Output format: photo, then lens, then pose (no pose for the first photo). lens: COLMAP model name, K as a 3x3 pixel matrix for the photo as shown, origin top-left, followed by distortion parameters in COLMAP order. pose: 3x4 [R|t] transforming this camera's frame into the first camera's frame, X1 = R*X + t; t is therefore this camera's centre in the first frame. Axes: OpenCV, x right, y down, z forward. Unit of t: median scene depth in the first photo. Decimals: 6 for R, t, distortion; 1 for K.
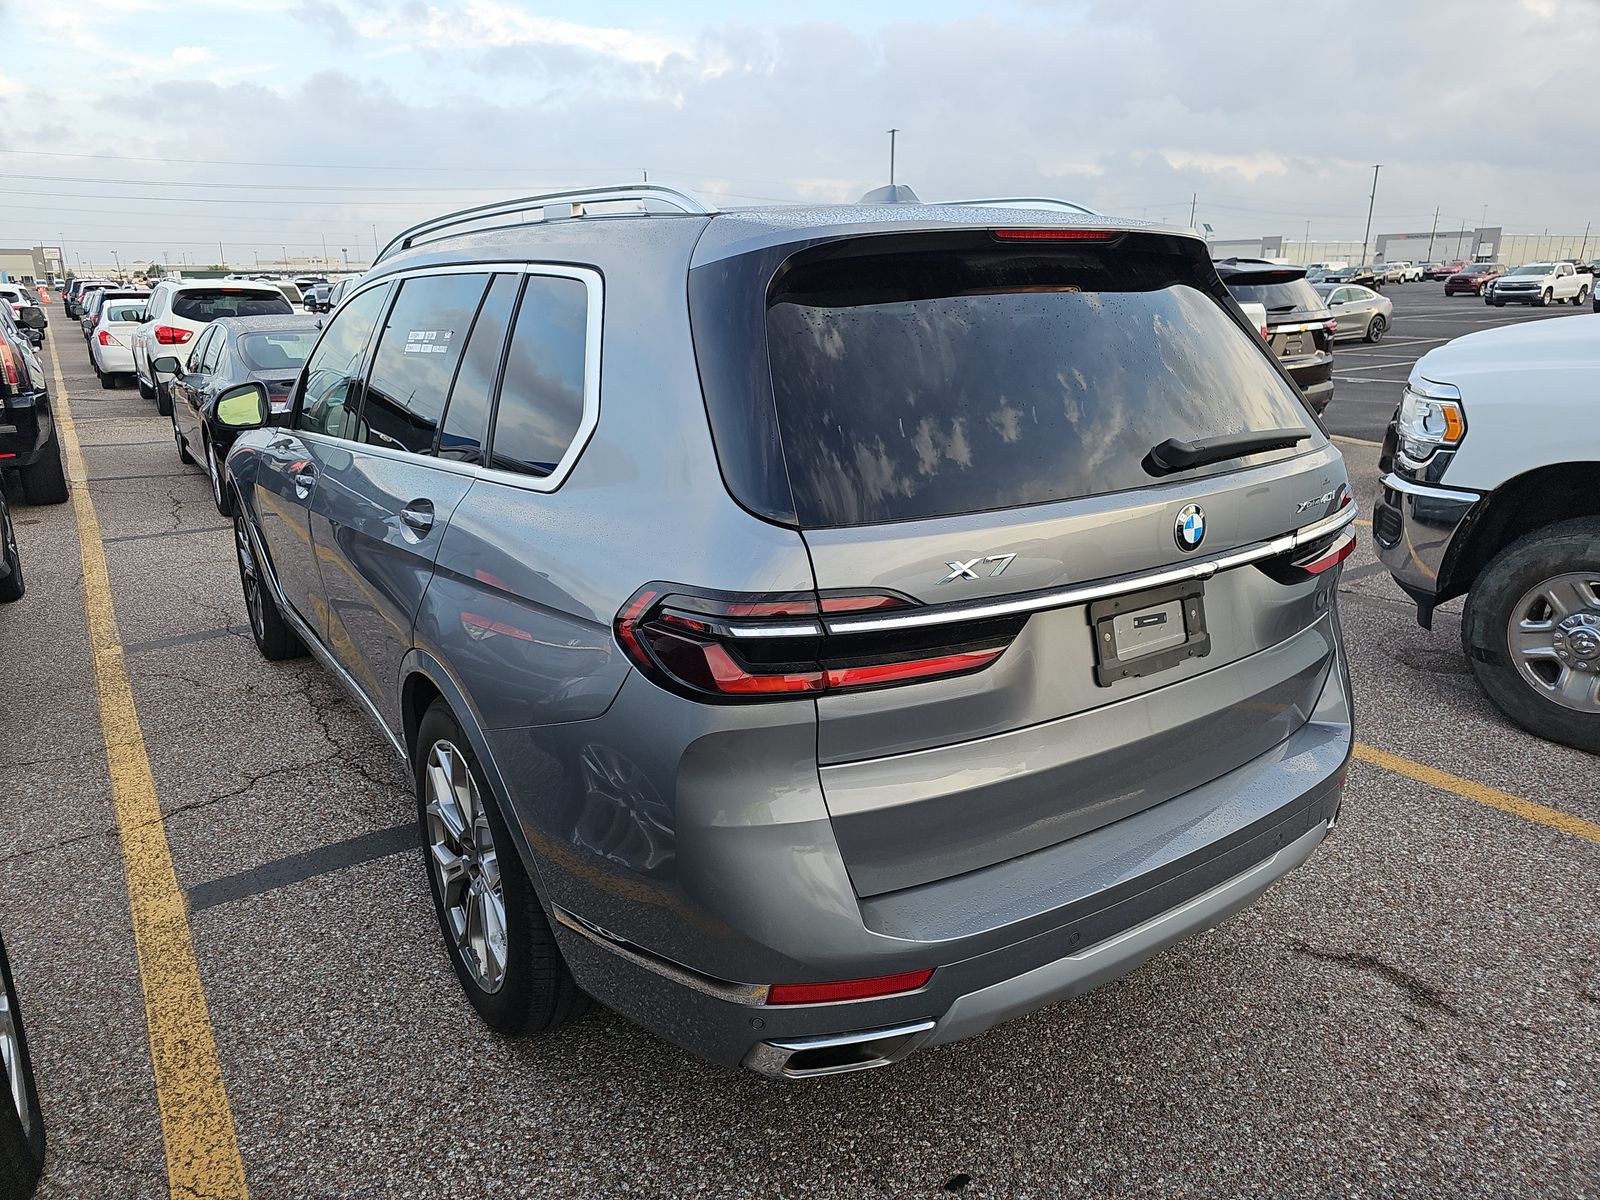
lens RADIAL K [[1064.3, 0, 794.7], [0, 1064.3, 602.3], [0, 0, 1]] dist [0.039398, -0.032460]
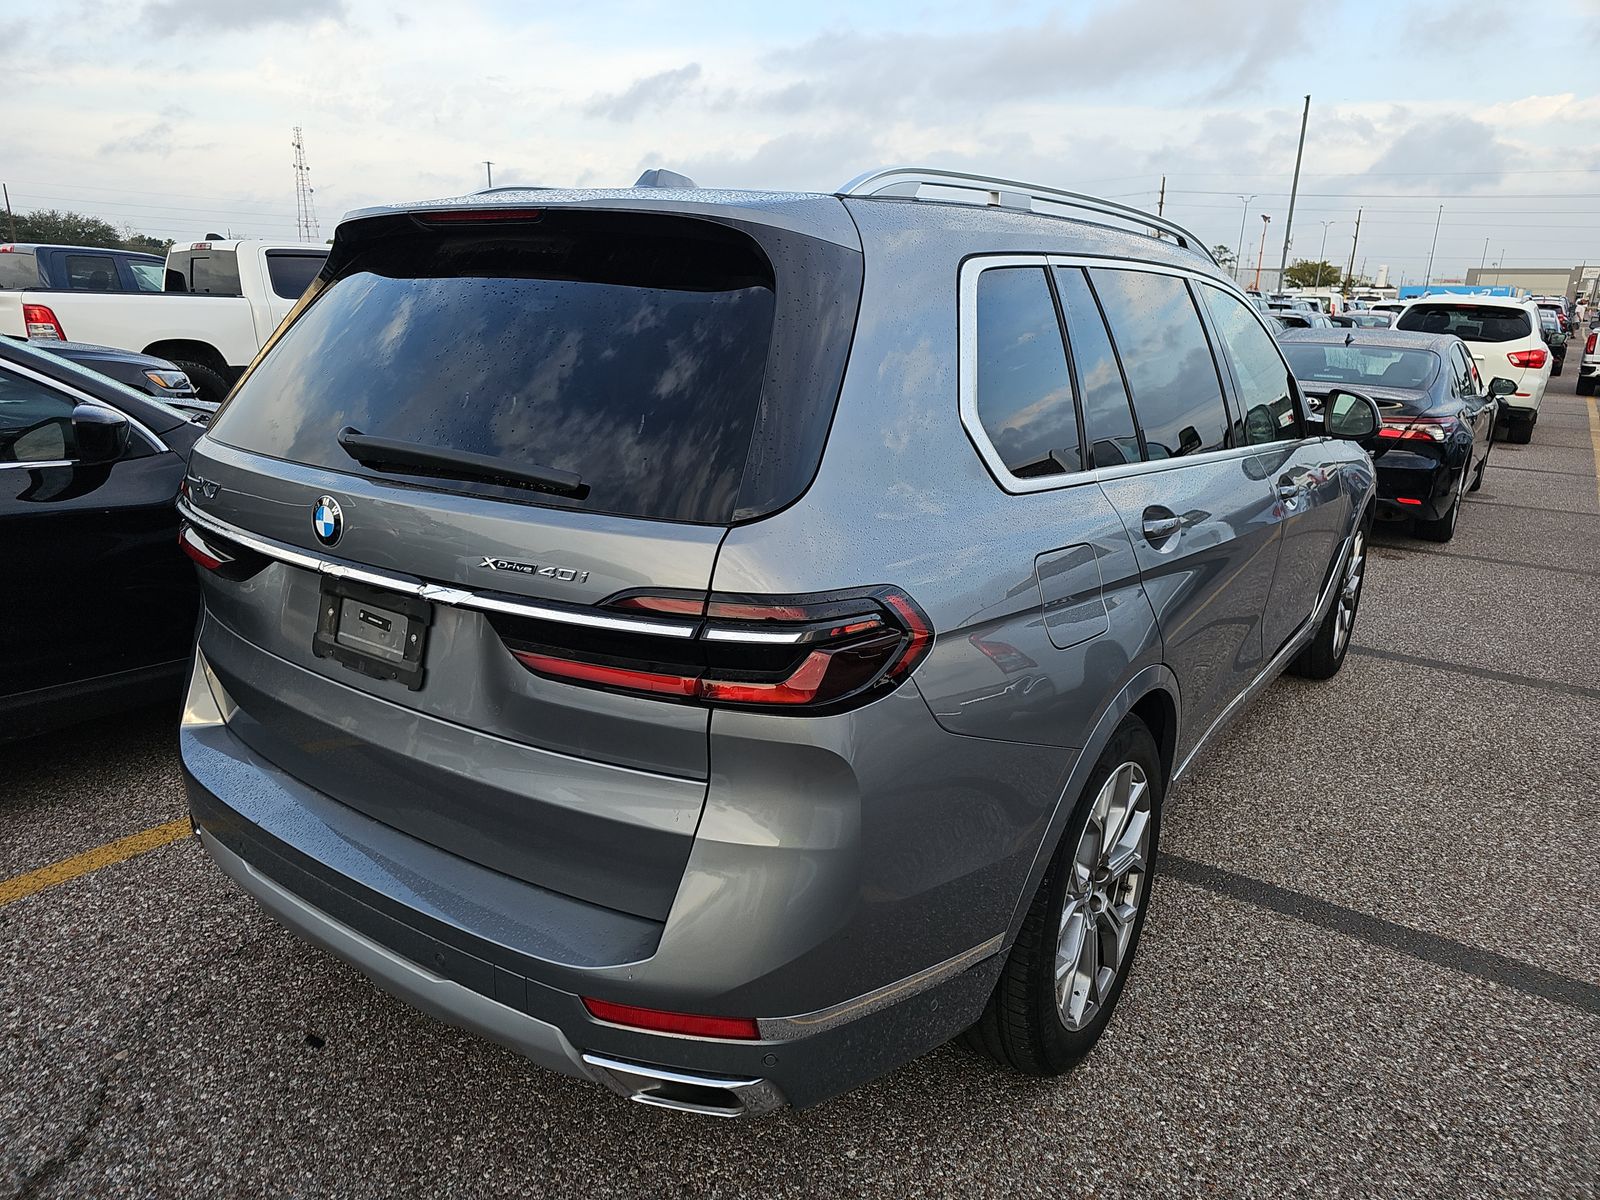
lens RADIAL K [[1064.3, 0, 794.7], [0, 1064.3, 602.3], [0, 0, 1]] dist [0.039398, -0.032460]
pose [[0.350719, 0.279845, -0.893691, 1.316884], [-0.295211, 0.938689, 0.178083, -0.278646], [0.888733, 0.201370, 0.411829, 0.946909]]
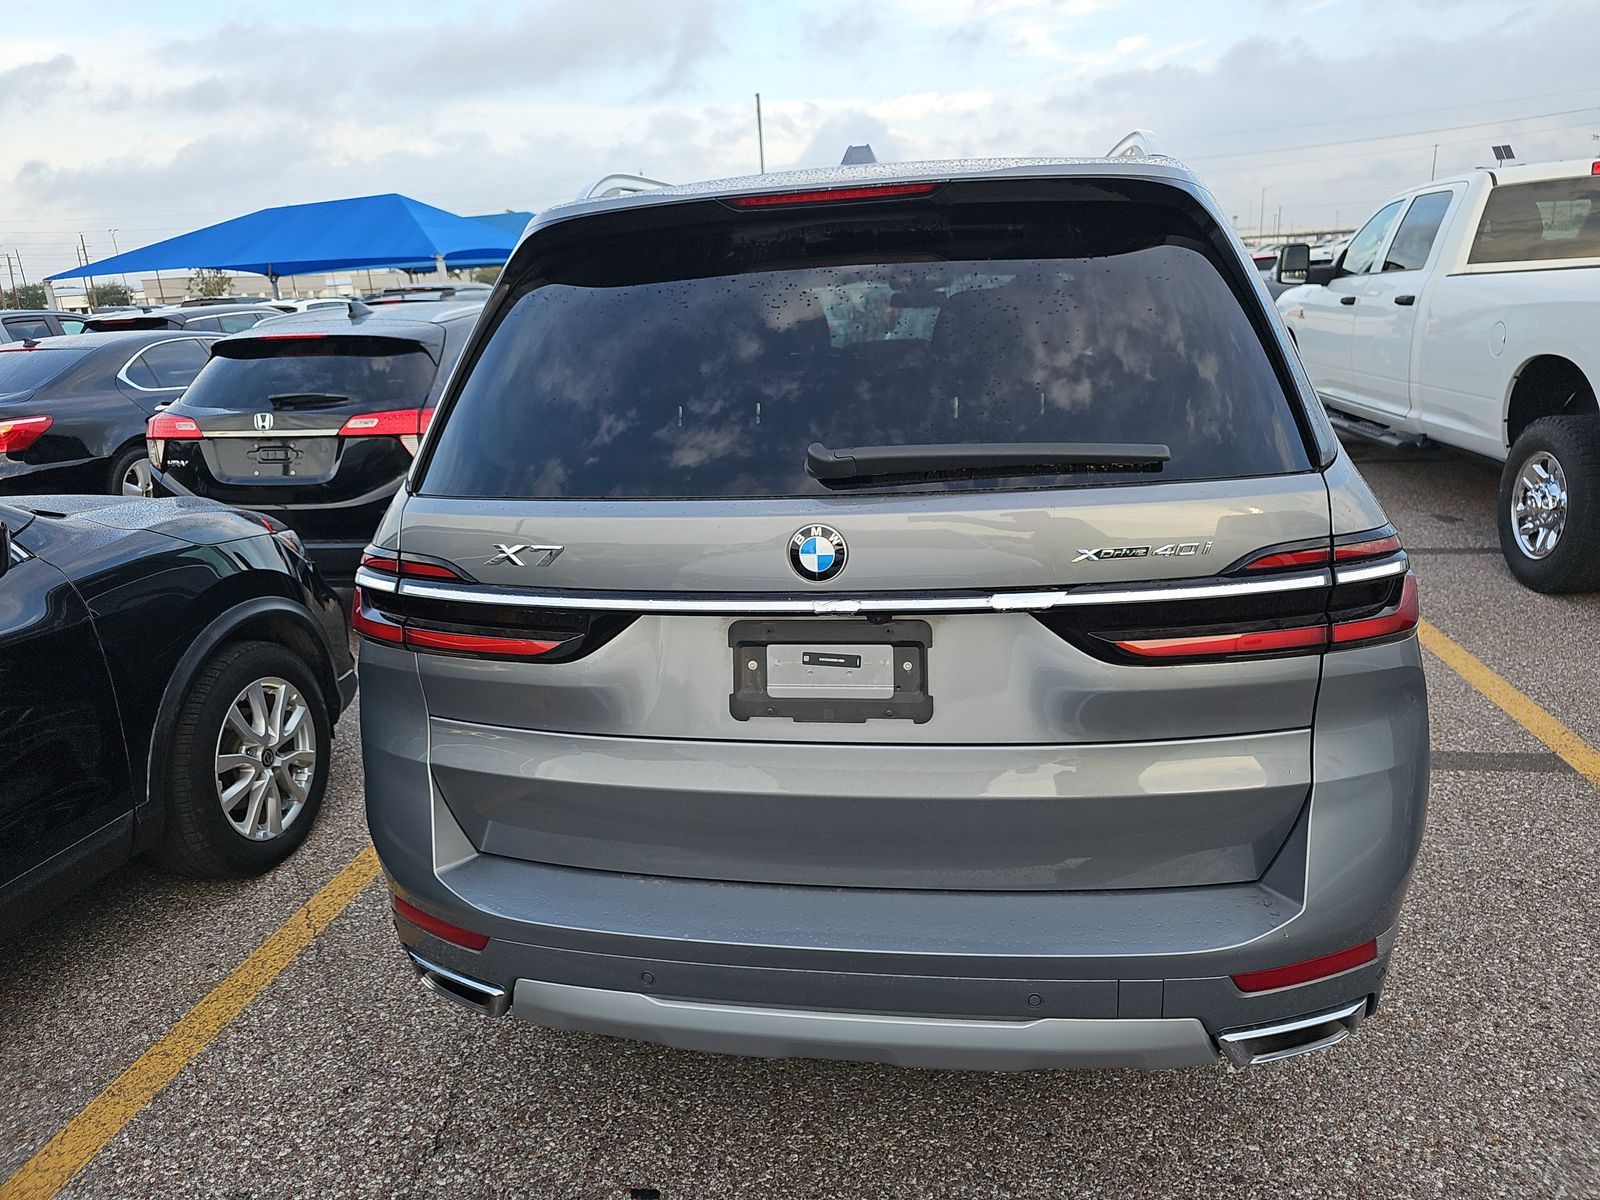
lens RADIAL K [[1061.9, 0, 793.8], [0, 1061.9, 591.6], [0, 0, 1]] dist [0.052031, -0.045814]
pose [[0.727626, 0.163948, -0.666094, 0.860318], [-0.152228, 0.985400, 0.076249, -0.094825], [0.668870, 0.045917, 0.741960, 0.371171]]
